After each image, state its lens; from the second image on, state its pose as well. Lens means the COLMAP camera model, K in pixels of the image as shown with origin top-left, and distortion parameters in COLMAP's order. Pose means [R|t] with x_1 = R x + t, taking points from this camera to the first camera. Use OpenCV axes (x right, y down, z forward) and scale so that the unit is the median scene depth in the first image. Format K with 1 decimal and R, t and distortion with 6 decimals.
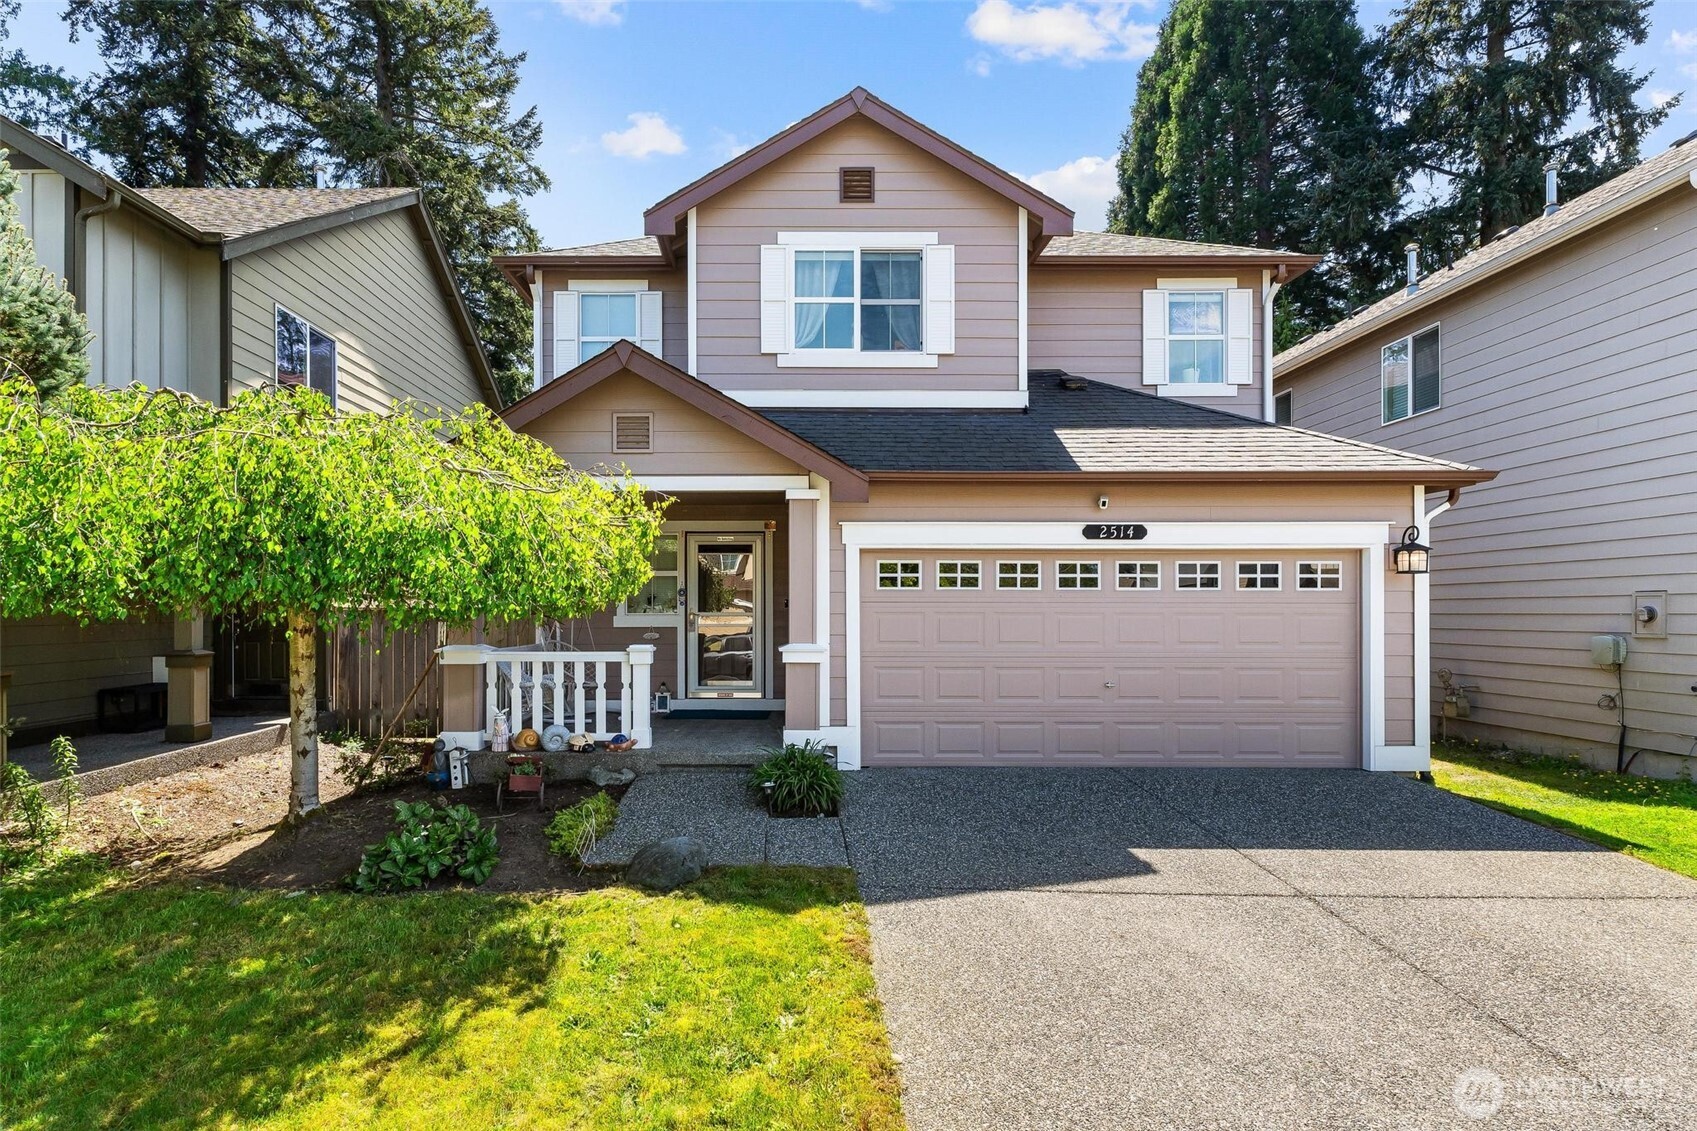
lens RADIAL K [[789.9, 0, 848.6], [0, 789.9, 614.2], [0, 0, 1]] dist [-0.000259, -0.000617]
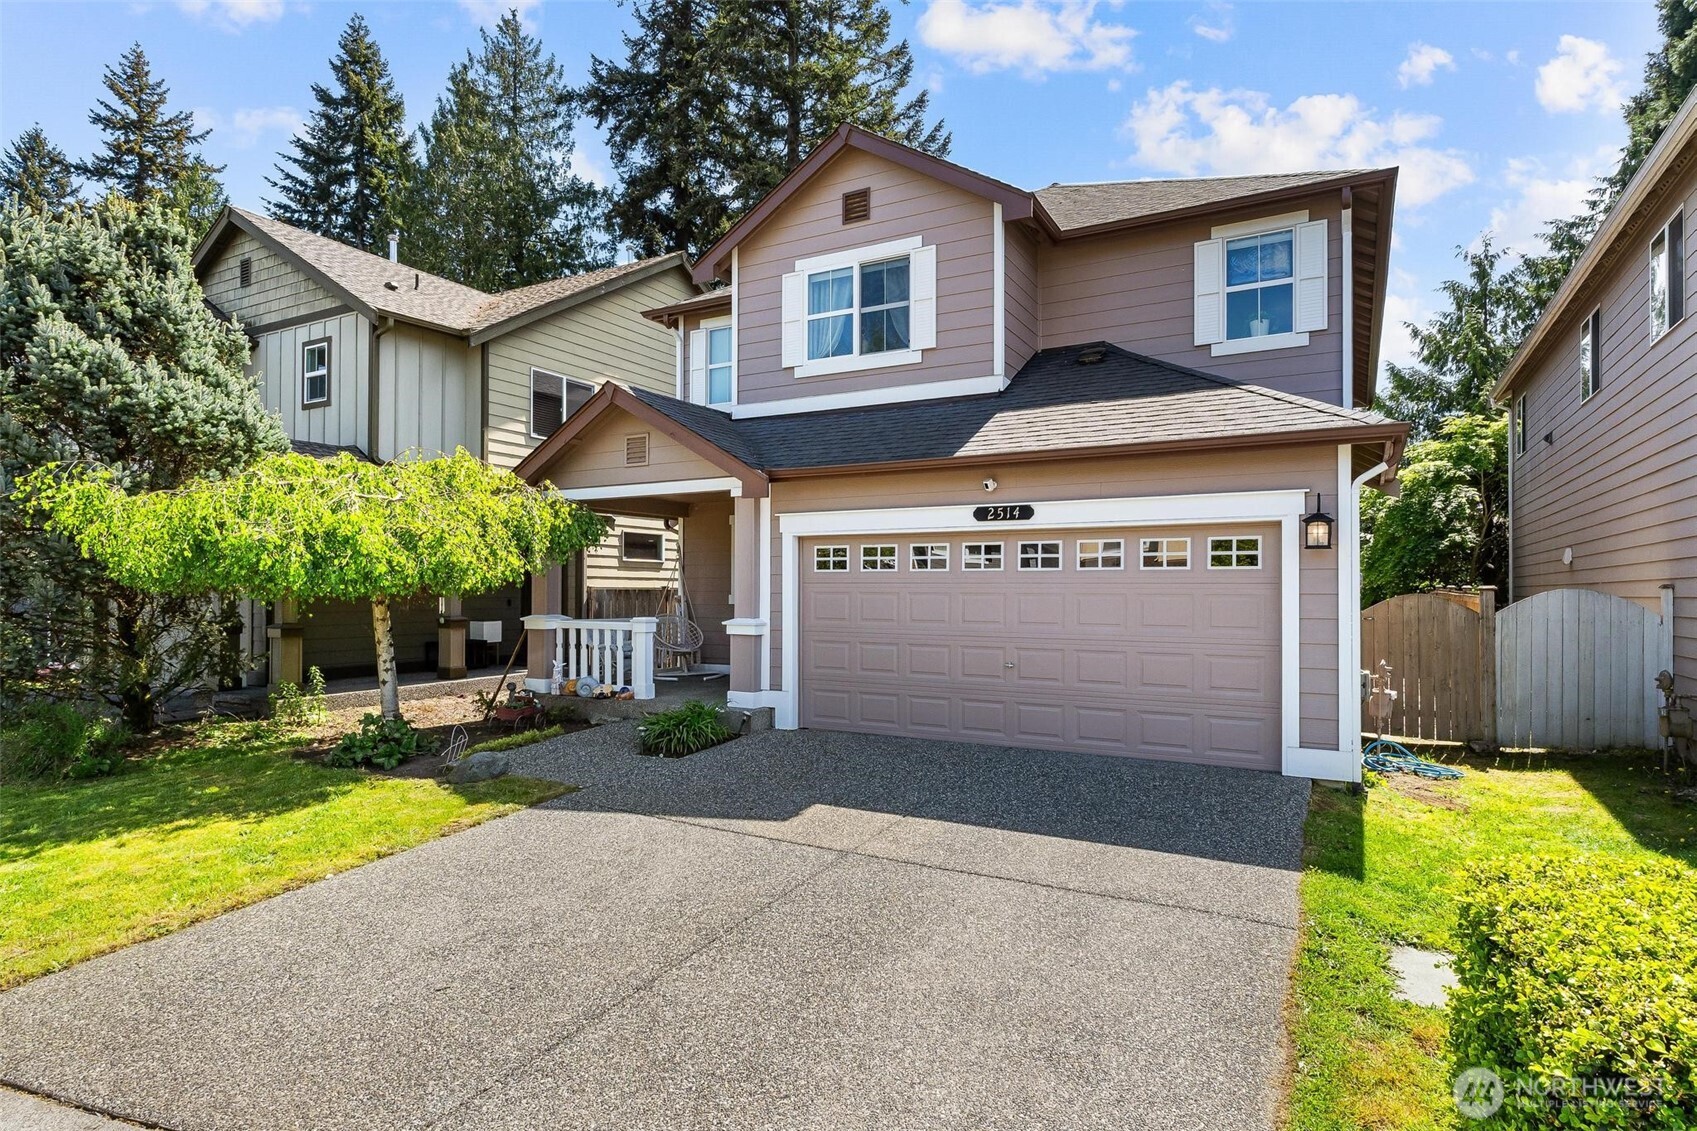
lens RADIAL K [[795.9, 0, 892.1], [0, 795.9, 590.6], [0, 0, 1]] dist [0.000324, 0.000110]
pose [[0.904843, 0.001537, -0.425742, 0.627779], [-0.003902, 0.999981, -0.004682, 0.000368], [0.425727, 0.005897, 0.904832, 0.017334]]
